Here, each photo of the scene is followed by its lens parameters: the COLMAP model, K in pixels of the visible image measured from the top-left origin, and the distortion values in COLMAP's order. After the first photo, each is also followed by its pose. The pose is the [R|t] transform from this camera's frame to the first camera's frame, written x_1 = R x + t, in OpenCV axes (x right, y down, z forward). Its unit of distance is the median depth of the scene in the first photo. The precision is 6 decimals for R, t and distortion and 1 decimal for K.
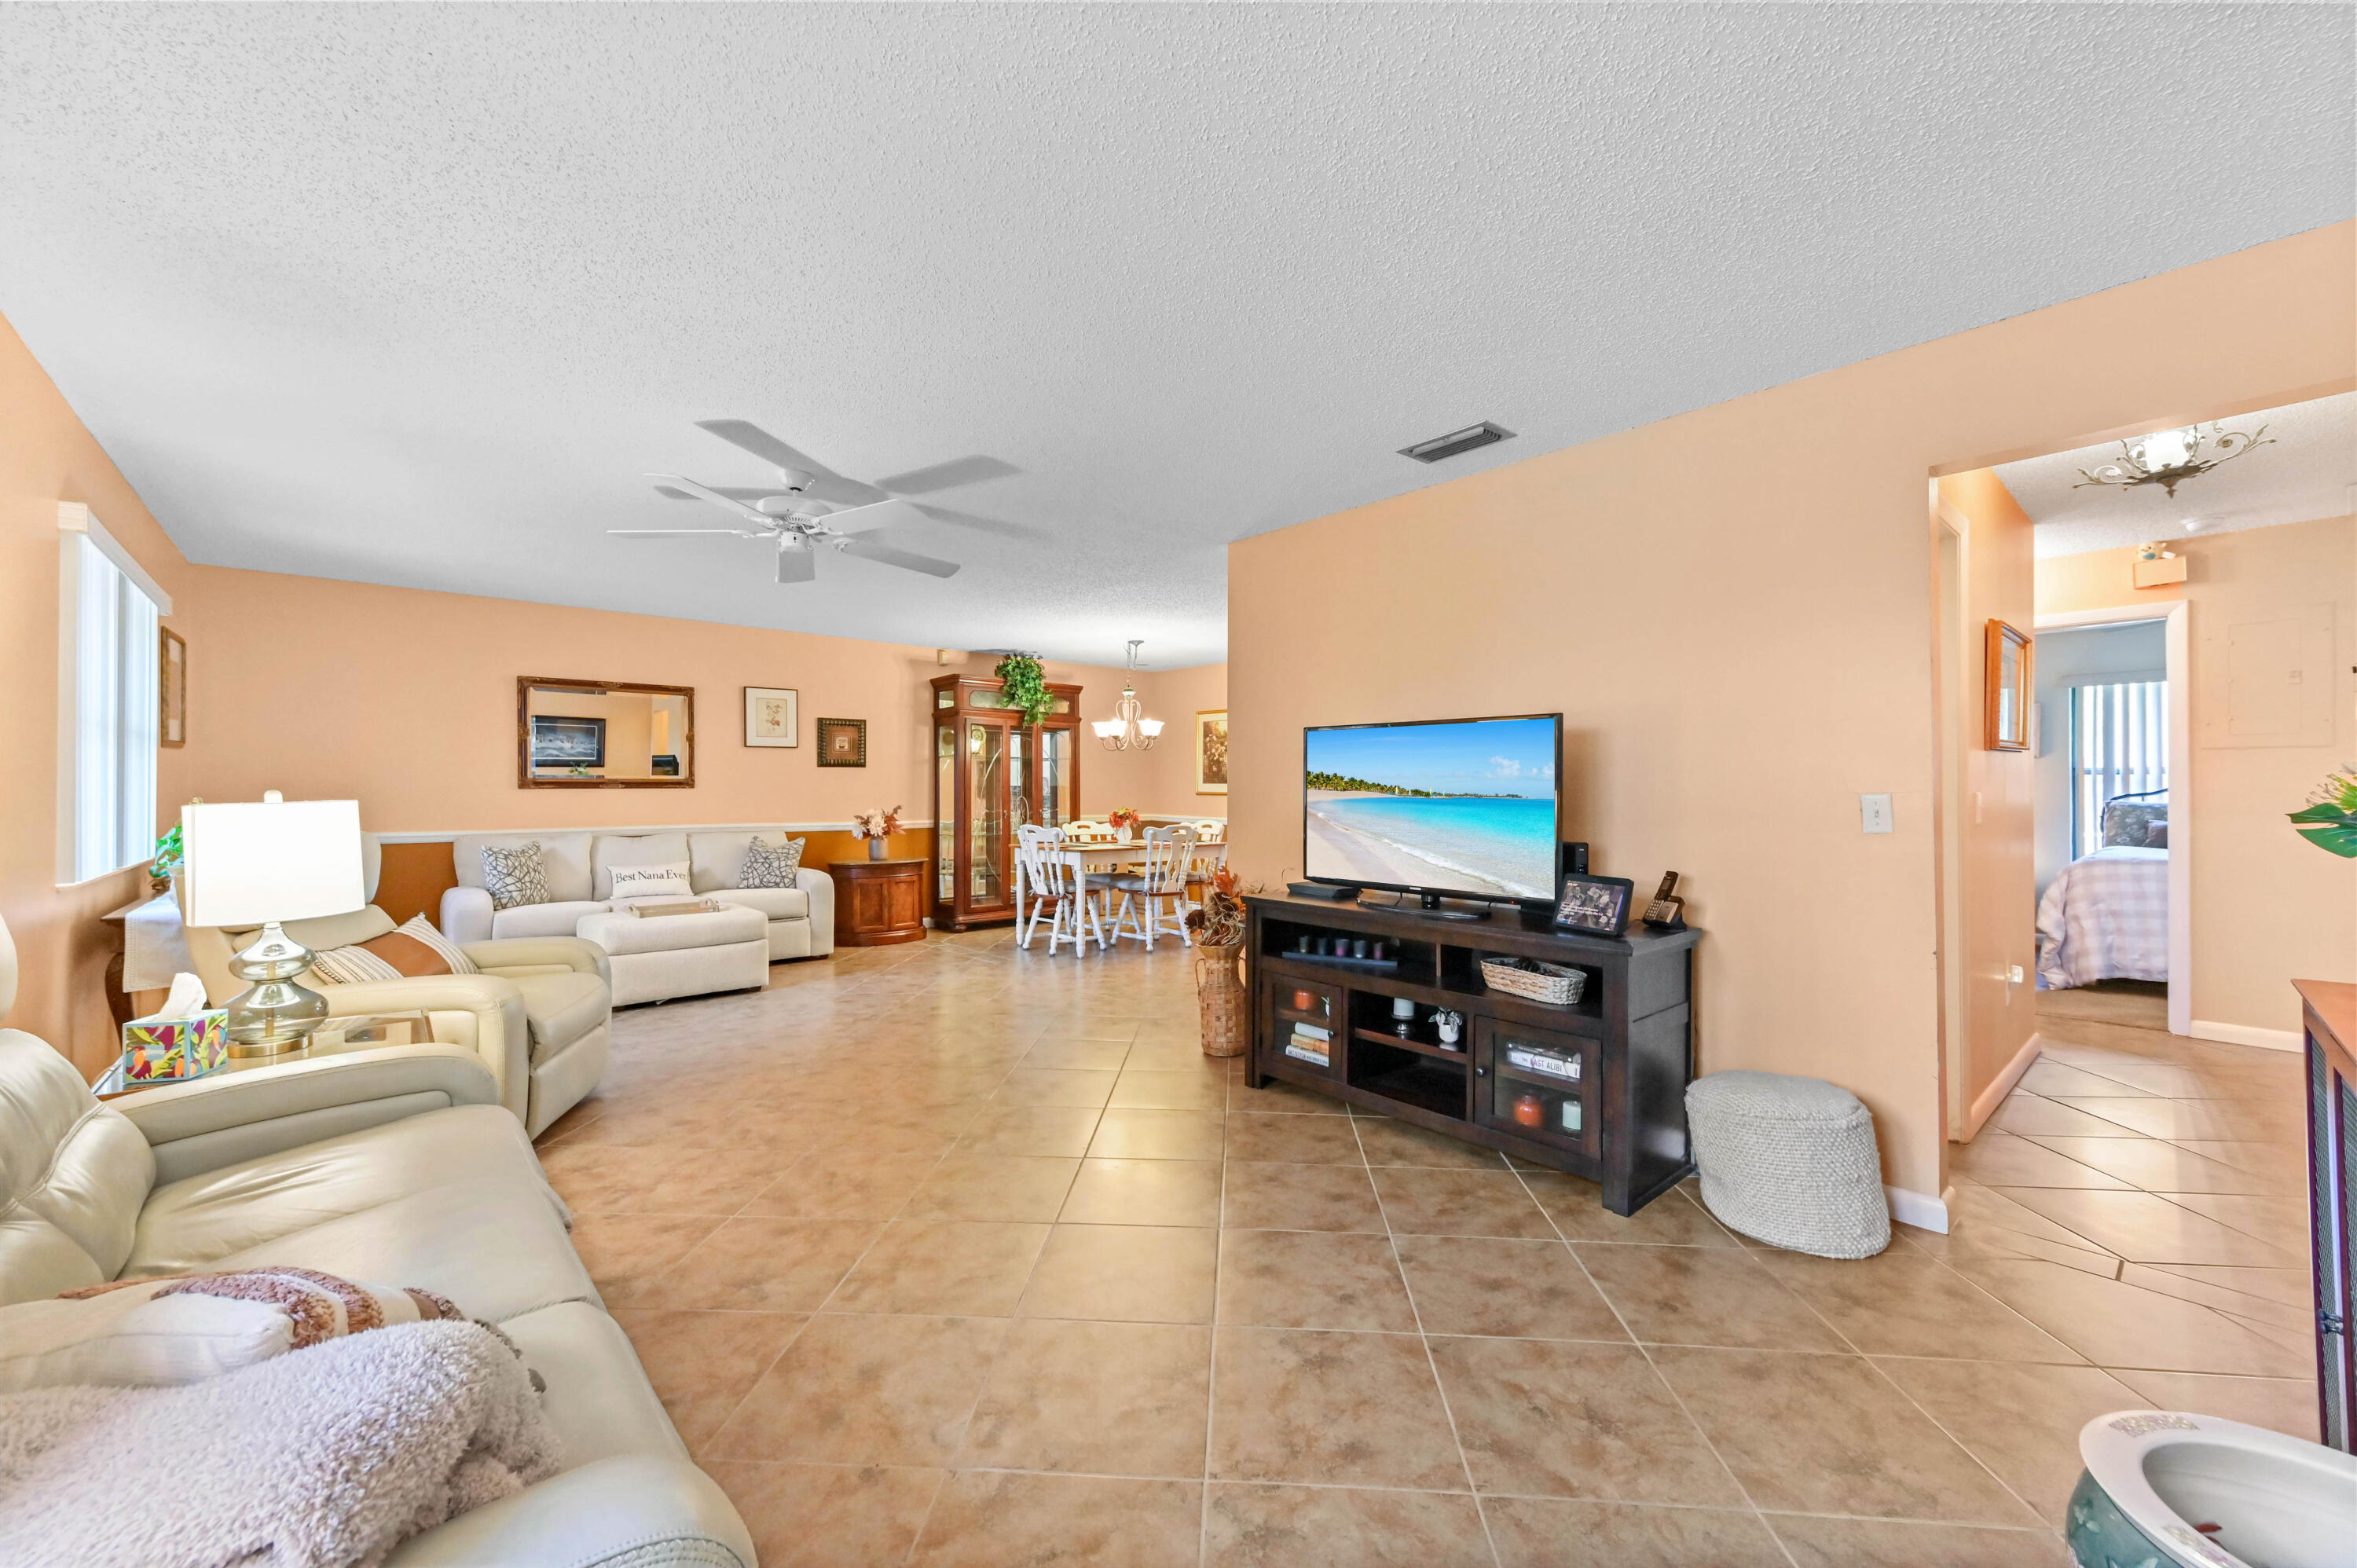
lens RADIAL K [[920.2, 0, 1201.7], [0, 920.2, 778.7], [0, 0, 1]] dist [0.005874, -0.000334]
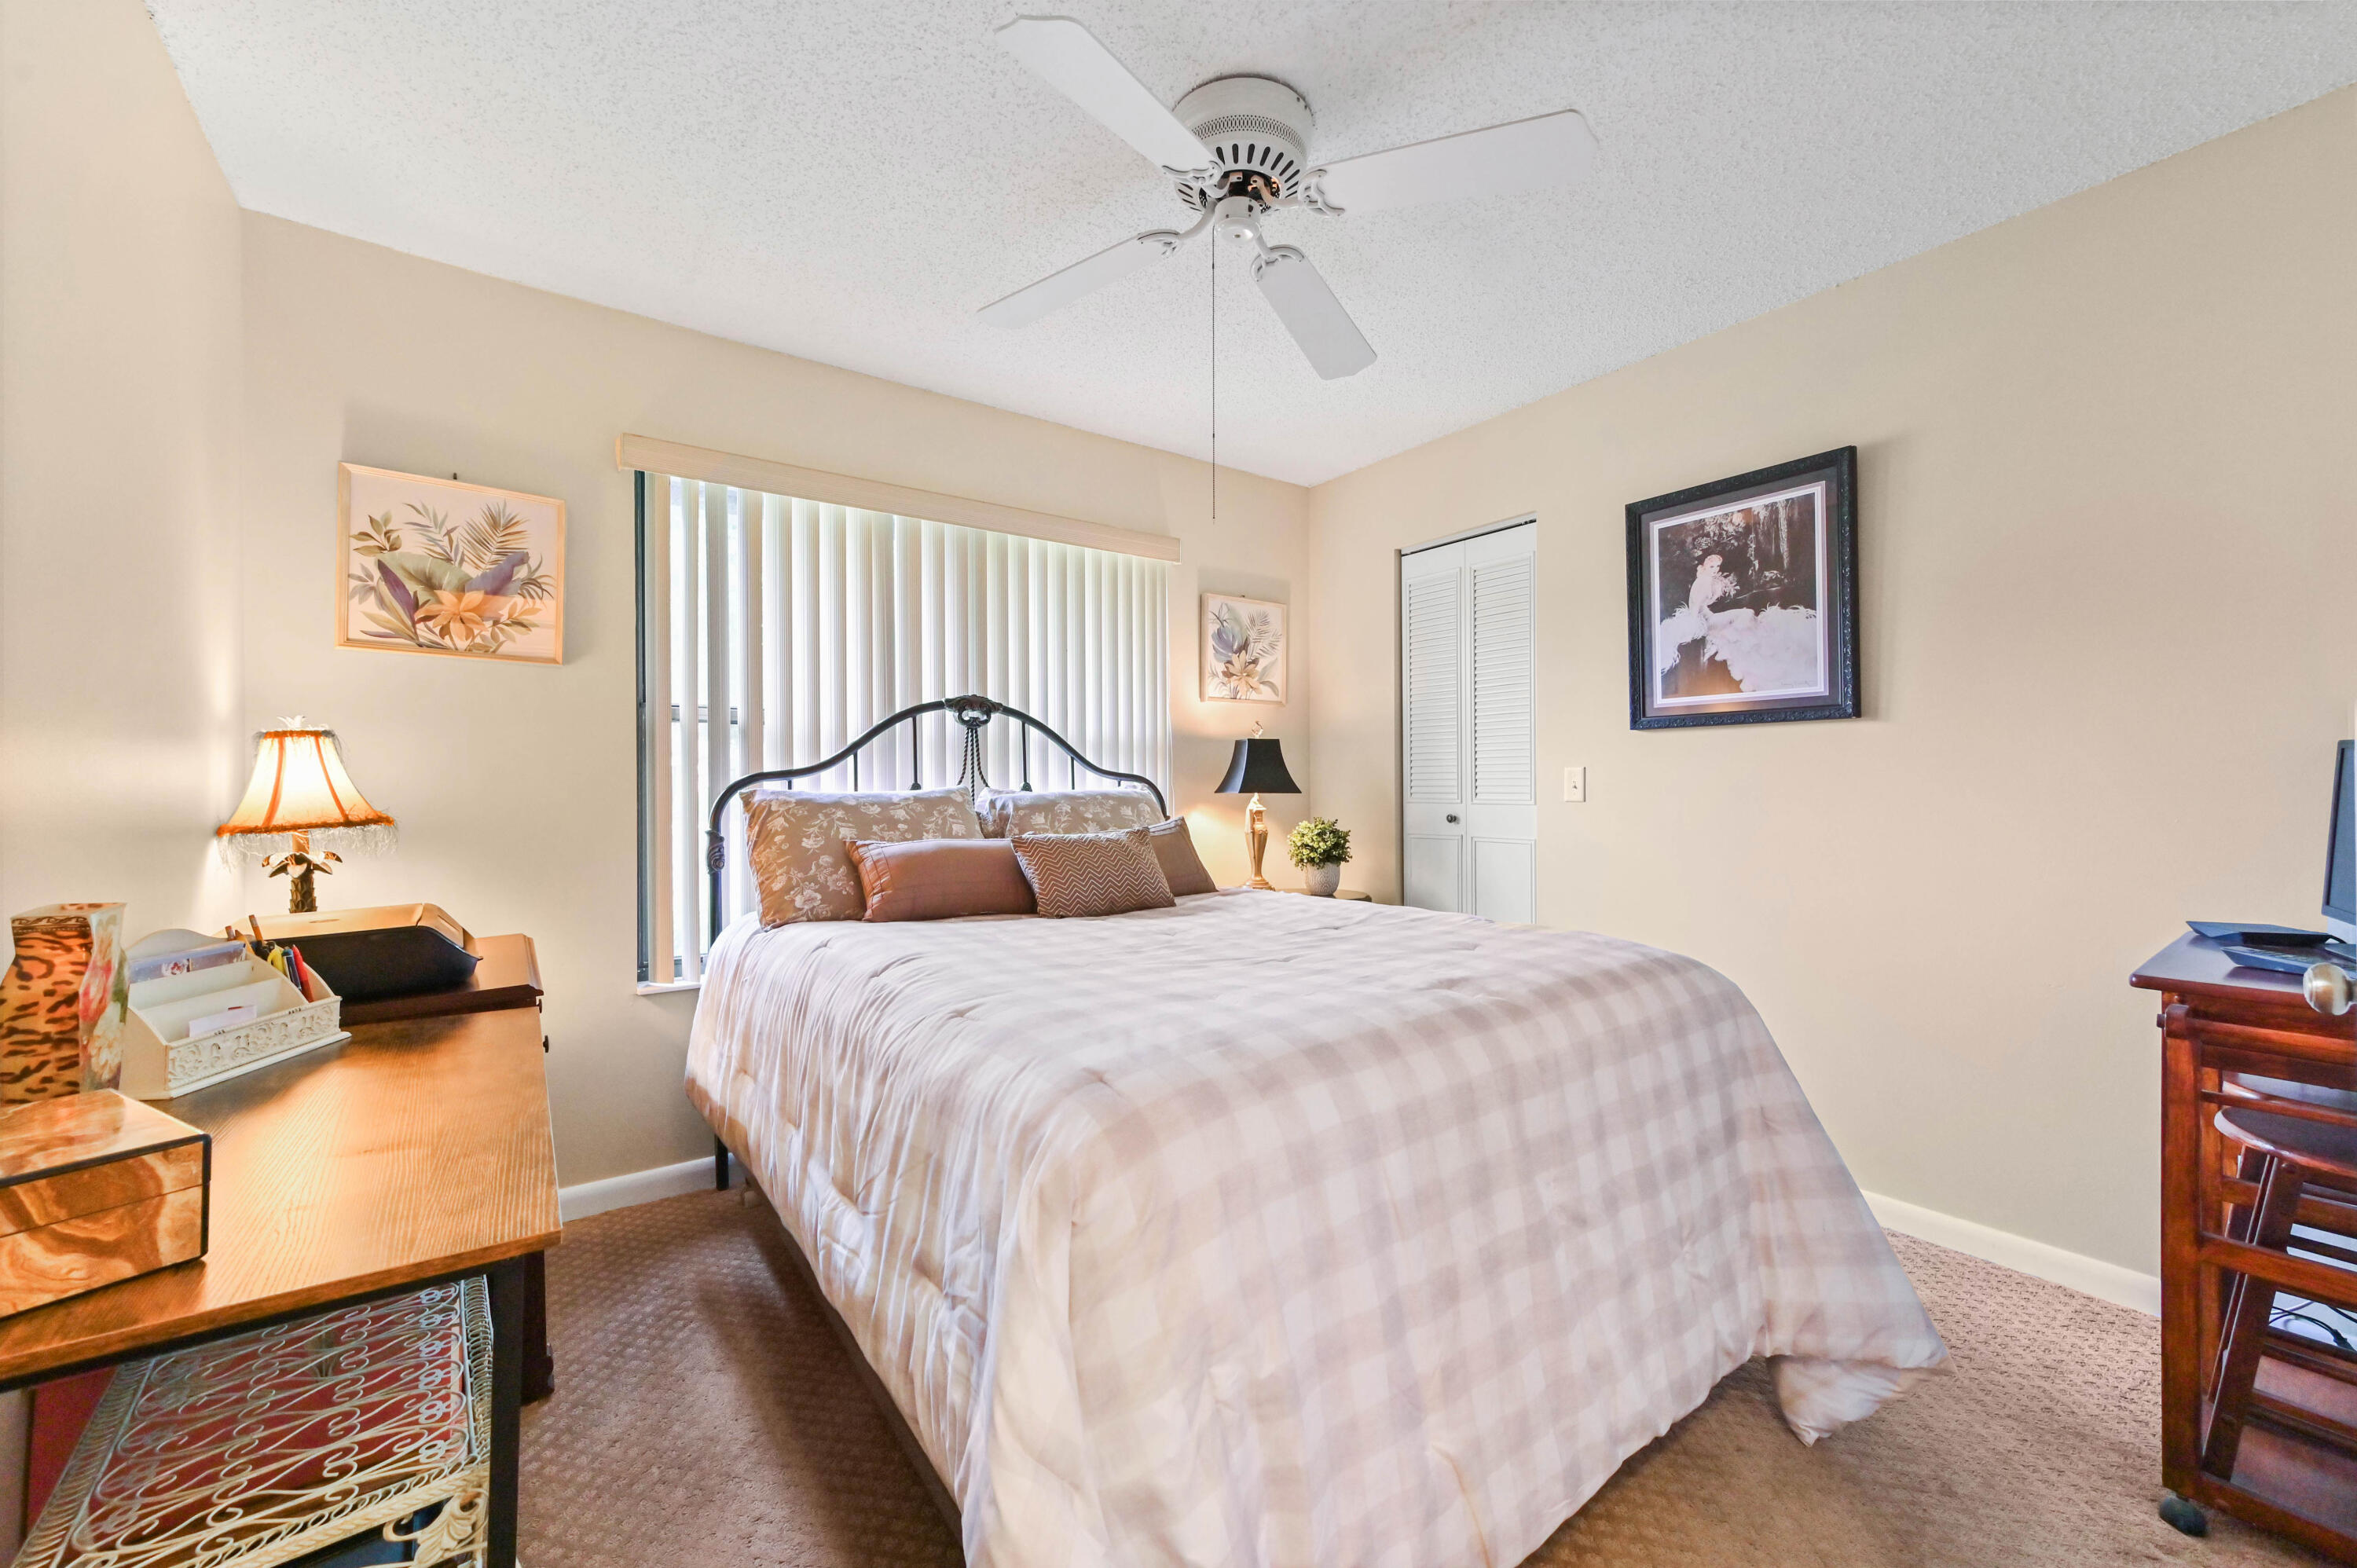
lens RADIAL K [[920.2, 0, 1179.1], [0, 920.2, 777.3], [0, 0, 1]] dist [0.005874, -0.000334]
pose [[0.091738, 0.000393, 0.995783, 0.647884], [-0.005465, 0.999985, 0.000108, 0.017456], [-0.995768, -0.005451, 0.091738, 0.810942]]
